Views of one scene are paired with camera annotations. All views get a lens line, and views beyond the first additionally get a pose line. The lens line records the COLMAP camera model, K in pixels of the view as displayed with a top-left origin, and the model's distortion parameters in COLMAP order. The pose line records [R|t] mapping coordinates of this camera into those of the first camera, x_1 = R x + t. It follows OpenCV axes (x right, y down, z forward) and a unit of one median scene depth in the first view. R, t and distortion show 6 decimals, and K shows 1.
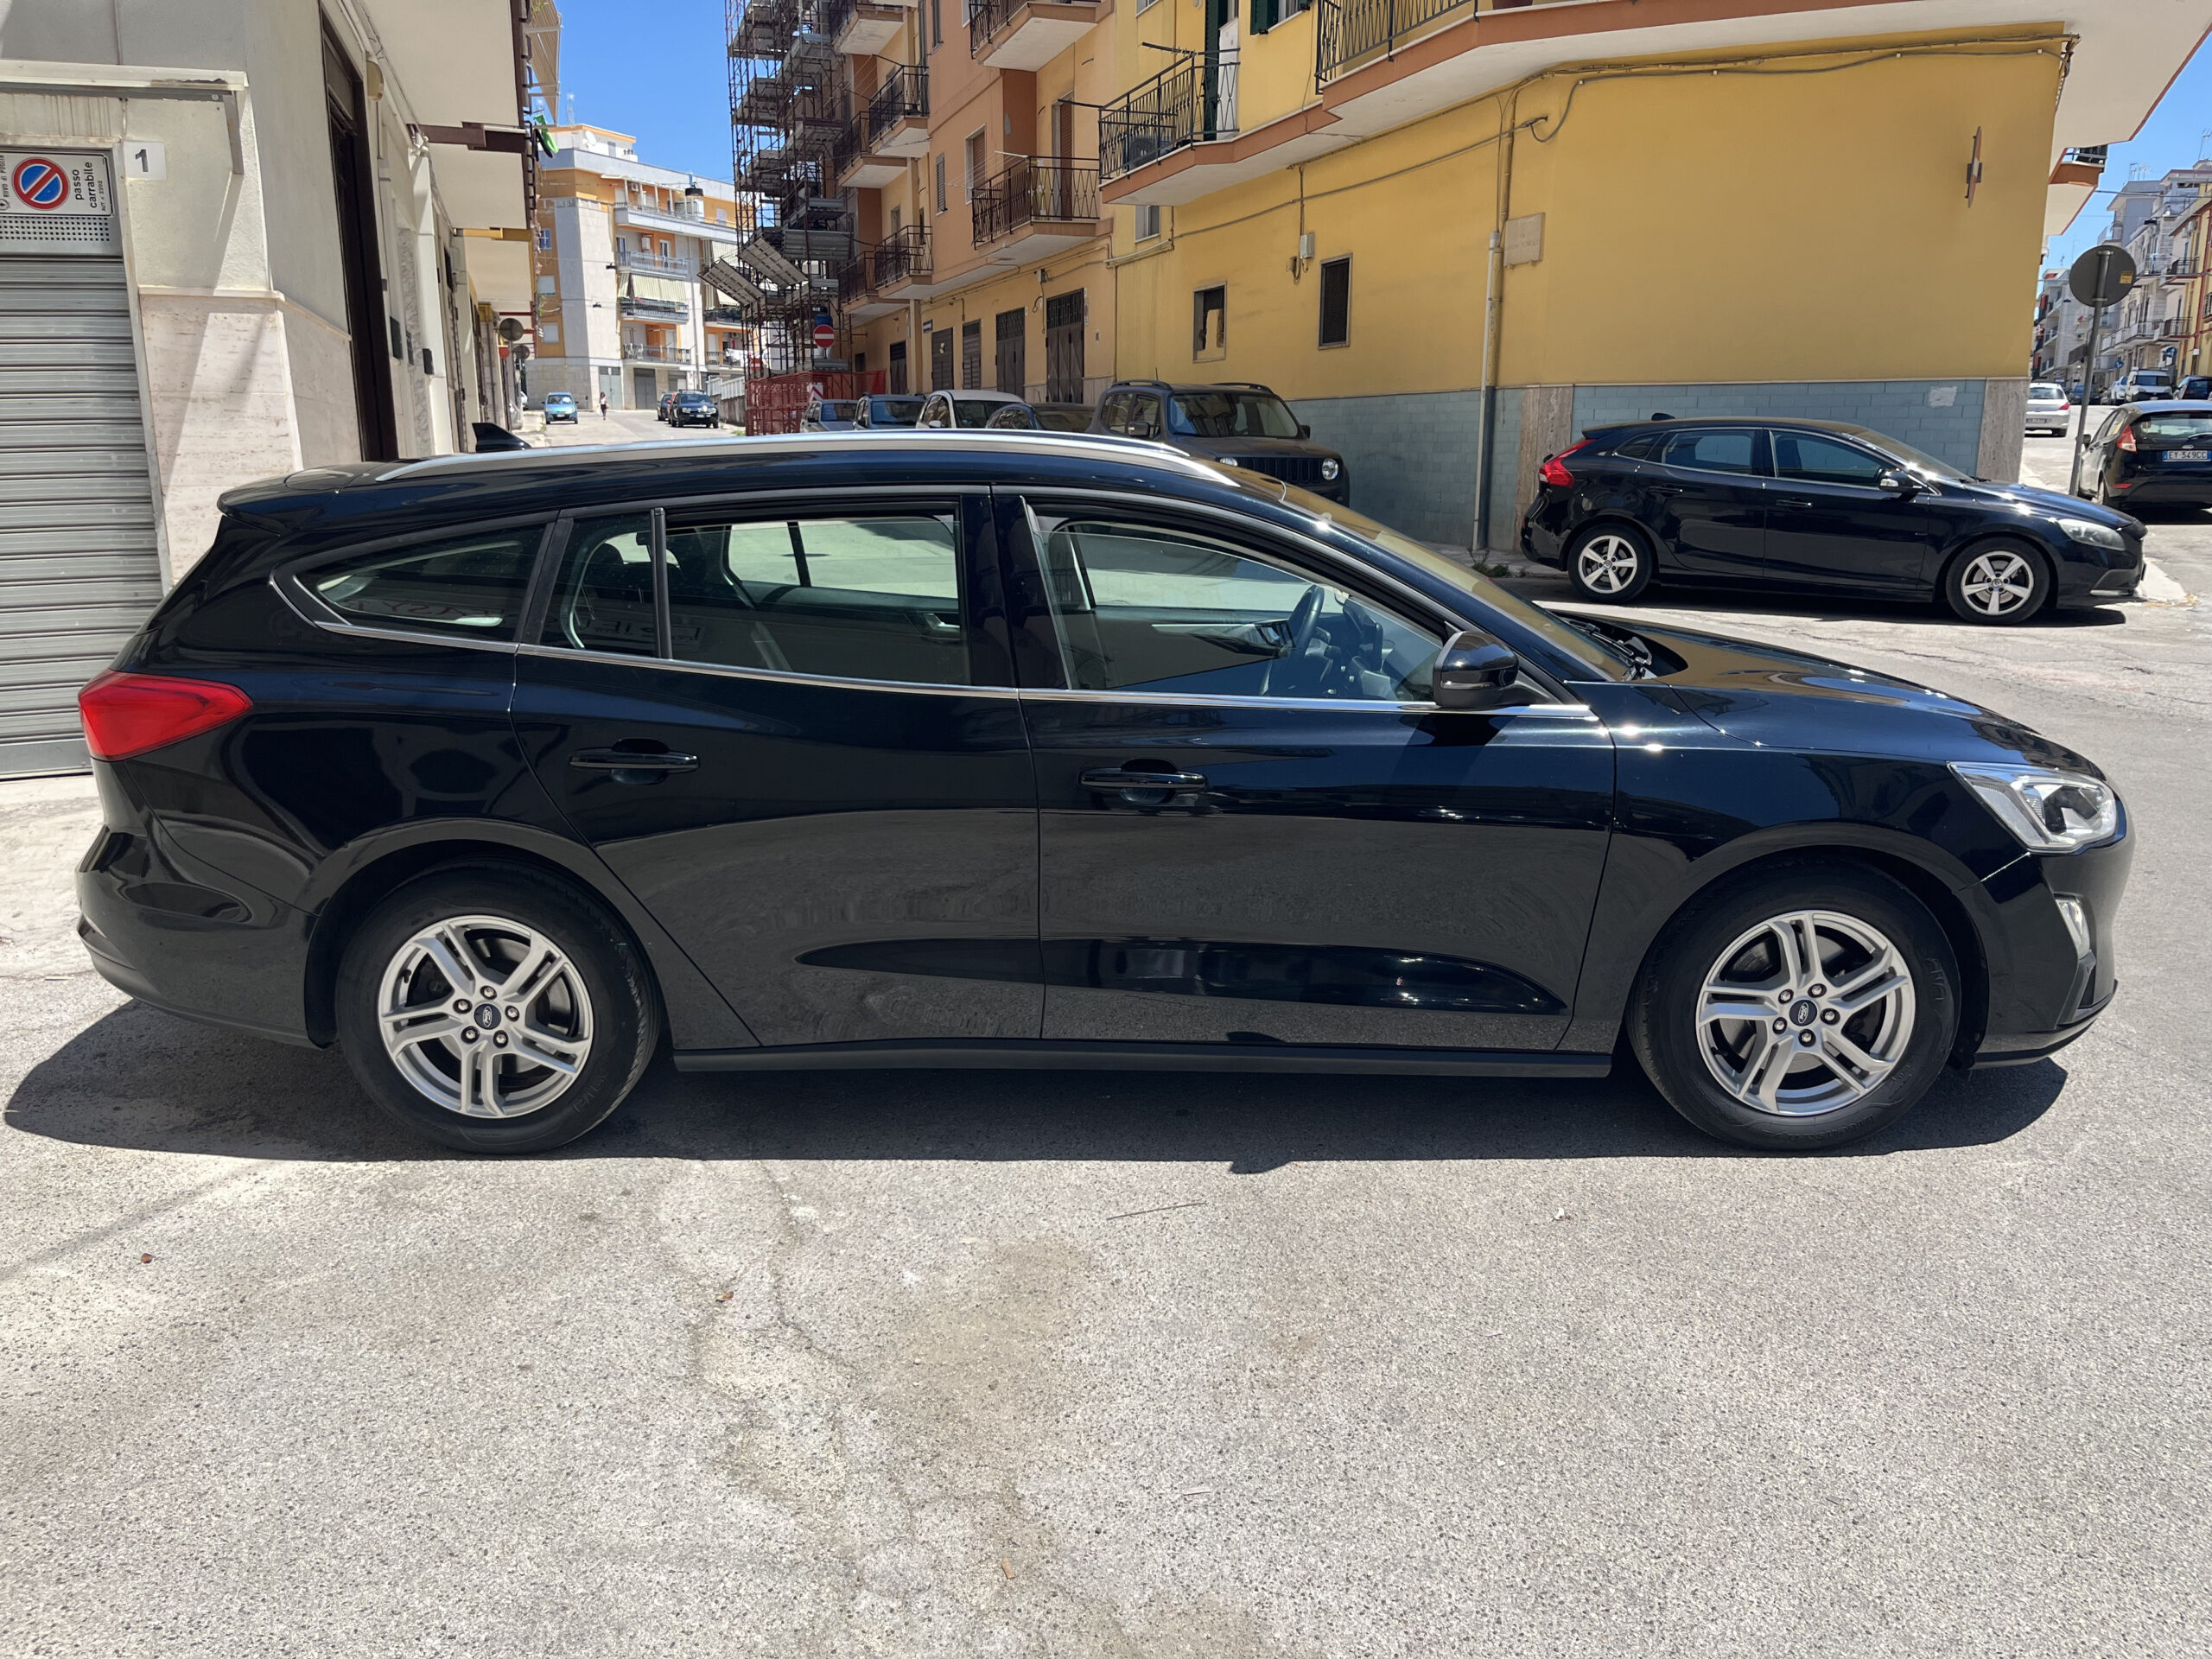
lens RADIAL K [[1695.9, 0, 1134.8], [0, 1695.9, 812.8], [0, 0, 1]] dist [0.087029, -0.128521]
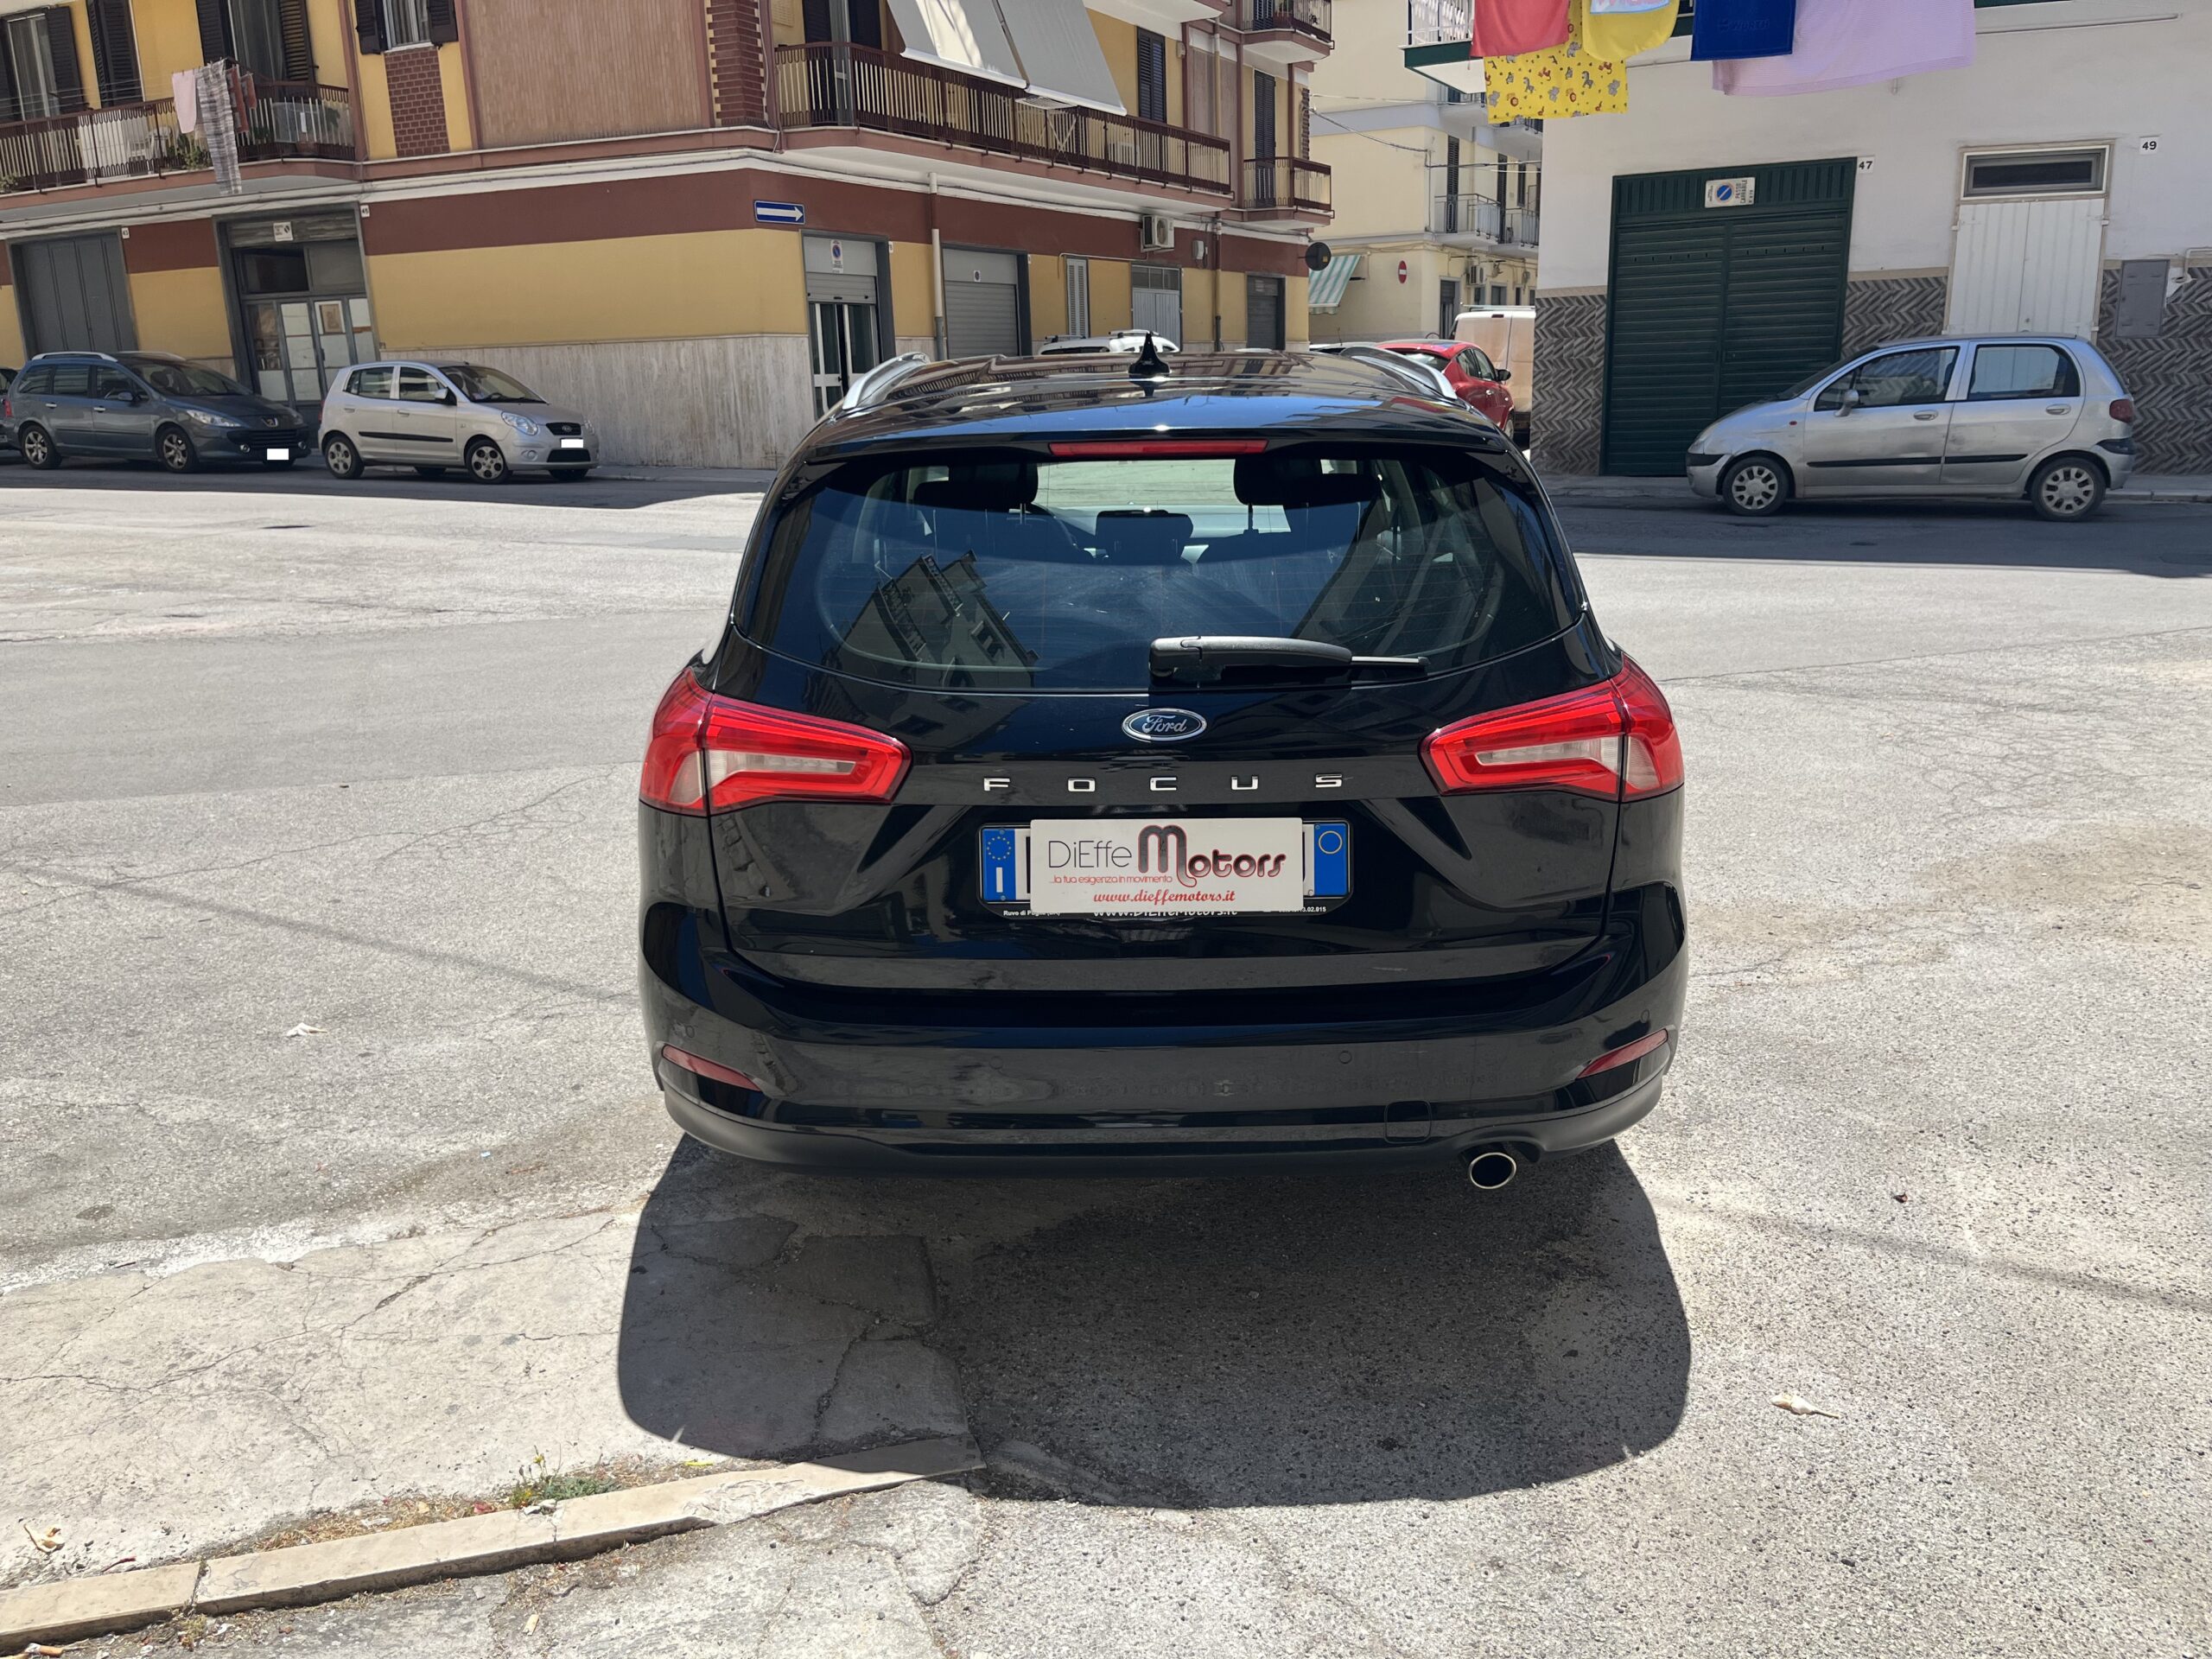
lens RADIAL K [[1679.8, 0, 1115.3], [0, 1679.8, 822.4], [0, 0, 1]] dist [0.082084, -0.119888]
pose [[-0.013722, -0.263345, 0.964604, -0.638768], [0.246419, 0.934051, 0.258509, -0.128573], [-0.969066, 0.241244, 0.052077, 0.593138]]
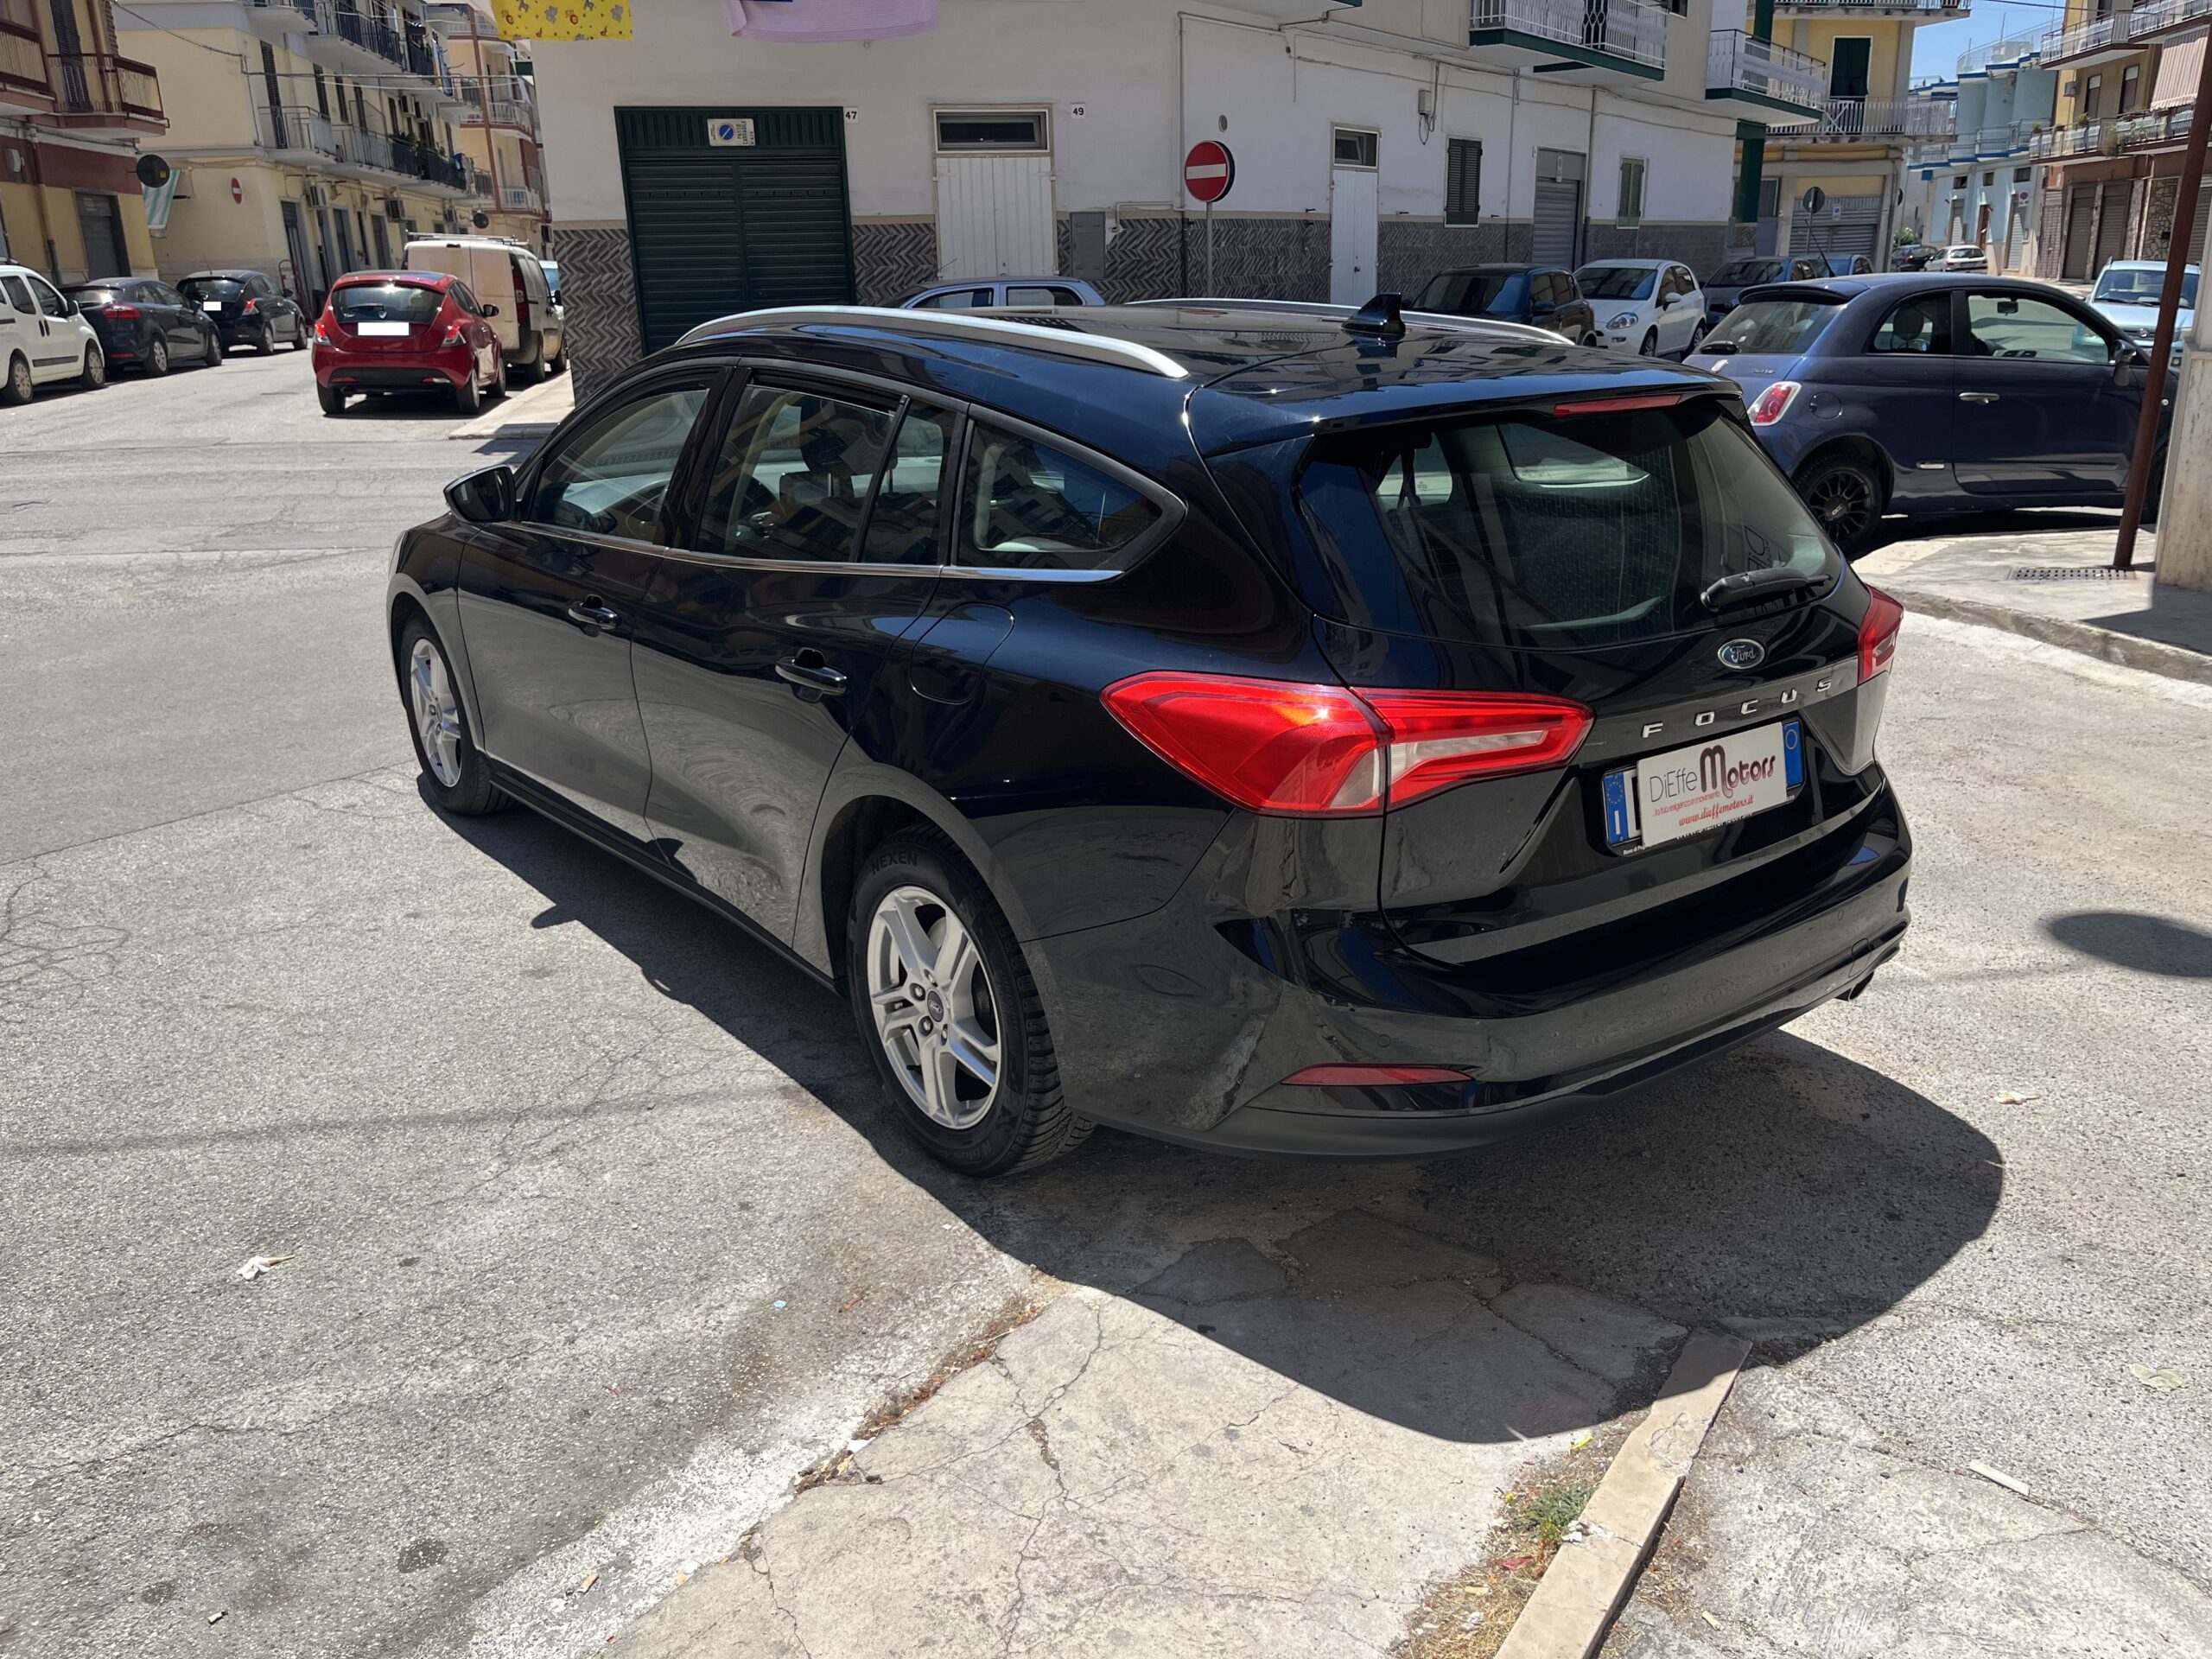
lens RADIAL K [[1689.4, 0, 1097.9], [0, 1689.4, 816.0], [0, 0, 1]] dist [0.091391, -0.136561]
pose [[-0.620105, -0.230936, 0.749759, -0.519709], [0.192930, 0.881453, 0.431067, -0.213258], [-0.760426, 0.411958, -0.502038, 0.896439]]
